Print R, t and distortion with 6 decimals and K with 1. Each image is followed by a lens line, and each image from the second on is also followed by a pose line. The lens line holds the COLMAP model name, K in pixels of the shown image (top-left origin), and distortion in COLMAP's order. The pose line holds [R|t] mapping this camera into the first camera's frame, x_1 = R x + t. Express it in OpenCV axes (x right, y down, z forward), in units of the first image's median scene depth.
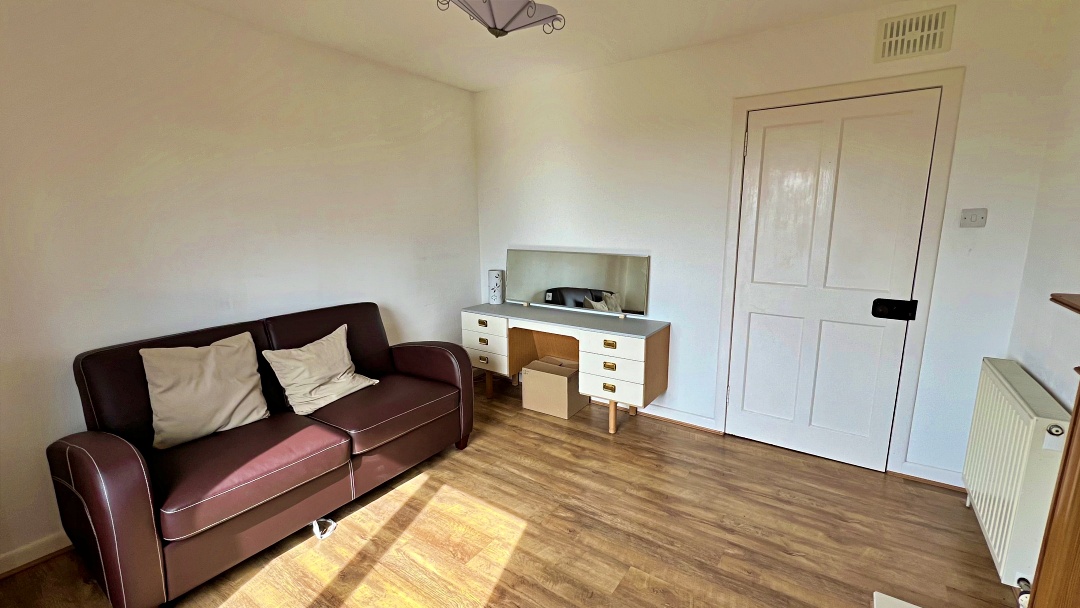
lens RADIAL K [[458.1, 0, 535.9], [0, 458.1, 305.3], [0, 0, 1]] dist [0.000351, 0.000047]
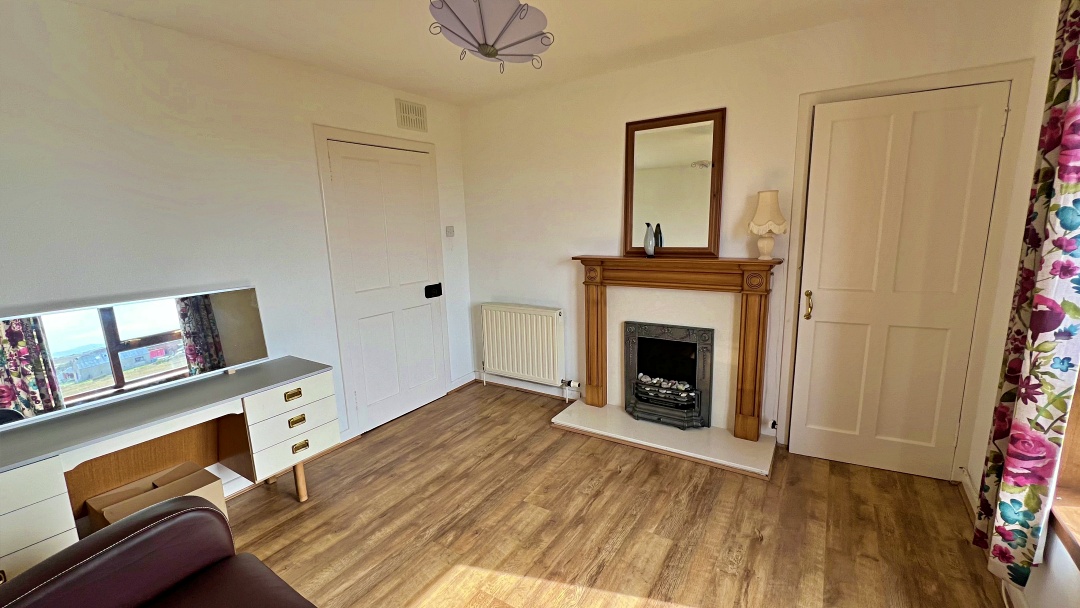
lens RADIAL K [[458.1, 0, 535.9], [0, 458.1, 305.3], [0, 0, 1]] dist [0.000351, 0.000047]
pose [[-0.029653, -0.174346, 0.984238, -0.823219], [0.222968, 0.958707, 0.176541, -0.150615], [-0.974375, 0.224688, 0.010445, 0.705292]]
